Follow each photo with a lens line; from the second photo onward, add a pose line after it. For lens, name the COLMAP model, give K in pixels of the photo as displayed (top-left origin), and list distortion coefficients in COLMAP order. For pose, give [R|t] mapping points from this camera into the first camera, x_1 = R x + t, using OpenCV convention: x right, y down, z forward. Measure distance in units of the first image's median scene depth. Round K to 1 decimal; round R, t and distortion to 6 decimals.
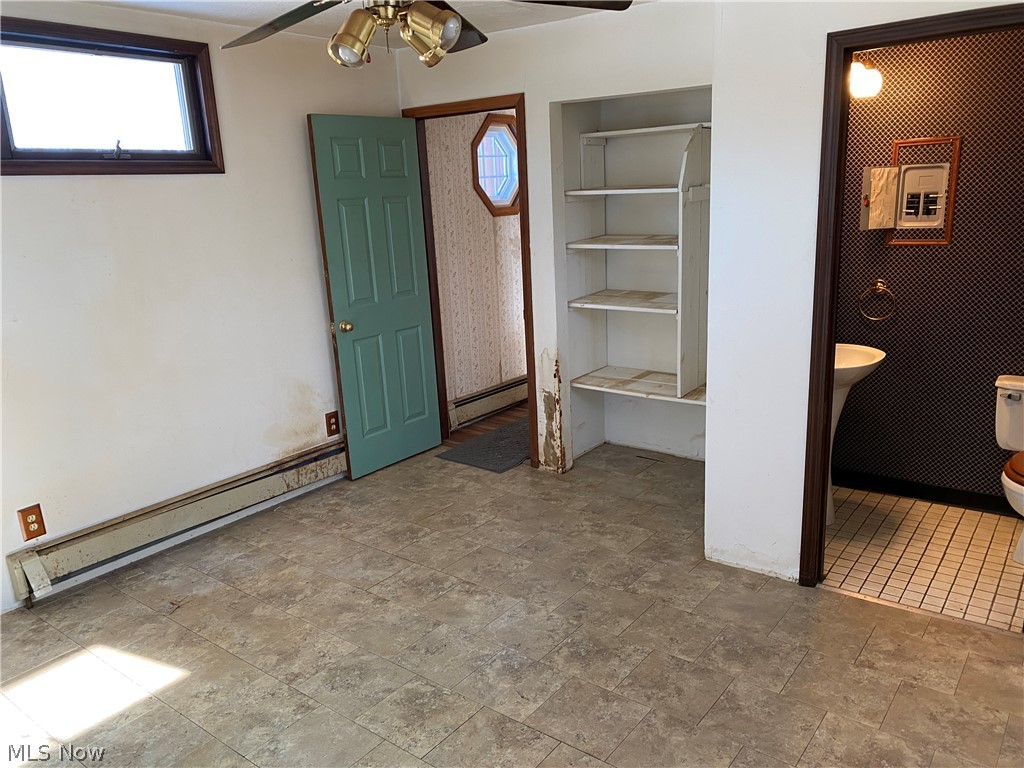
lens RADIAL K [[779.4, 0, 502.9], [0, 779.4, 385.7], [0, 0, 1]] dist [0.106105, -0.150542]
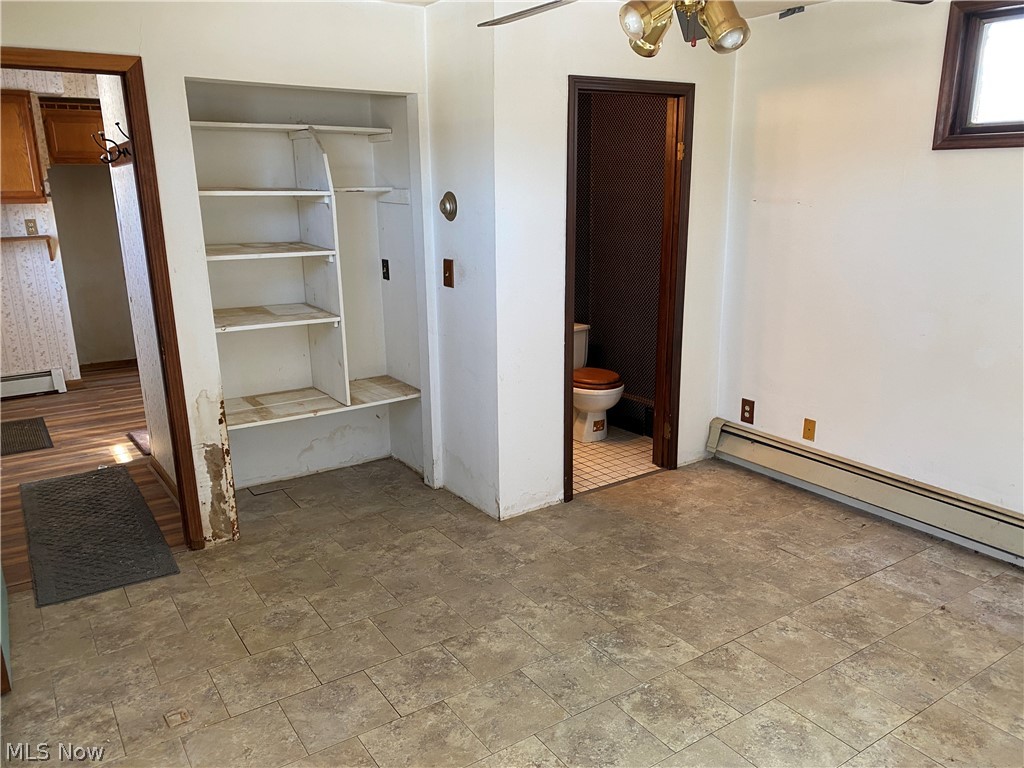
lens RADIAL K [[783.8, 0, 512.0], [0, 783.8, 384.0], [0, 0, 1]] dist [0.102246, -0.150070]
pose [[0.316746, -0.202841, 0.926567, -0.583282], [0.227626, 0.964575, 0.133348, -0.090313], [-0.920792, 0.168673, 0.351698, 0.442009]]
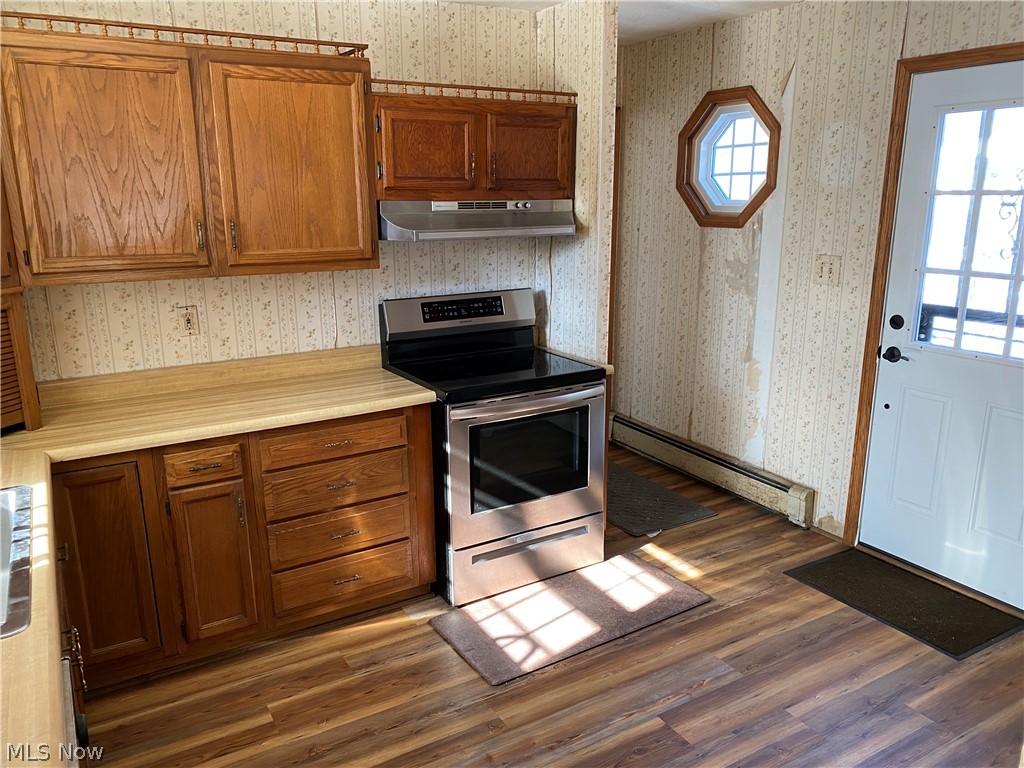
lens RADIAL K [[779.4, 0, 502.9], [0, 779.4, 385.7], [0, 0, 1]] dist [0.106105, -0.150542]
pose [[-0.388987, 0.268682, -0.881192, 0.976341], [-0.202794, 0.908088, 0.366403, -0.394816], [0.898646, 0.321226, -0.298748, 1.376132]]
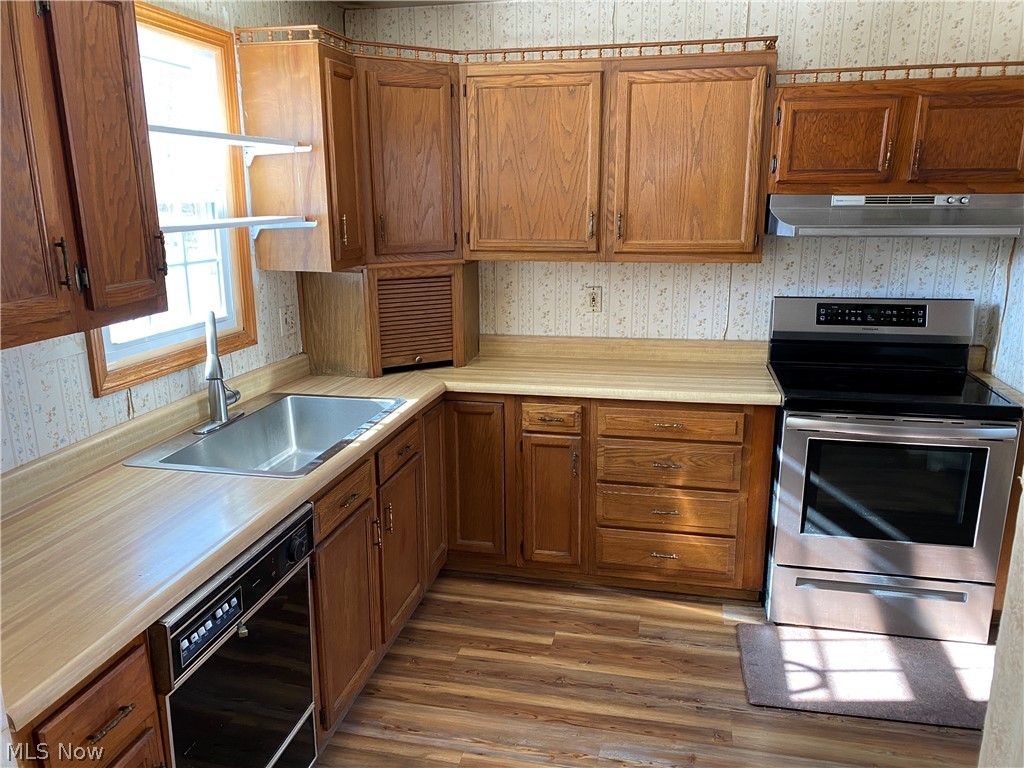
lens RADIAL K [[779.8, 0, 512.0], [0, 779.8, 384.0], [0, 0, 1]] dist [0.115278, -0.111064]
pose [[-0.899407, 0.149560, -0.410730, 0.868167], [-0.067363, 0.880993, 0.468309, -0.430371], [0.431891, 0.448869, -0.782296, 1.539174]]
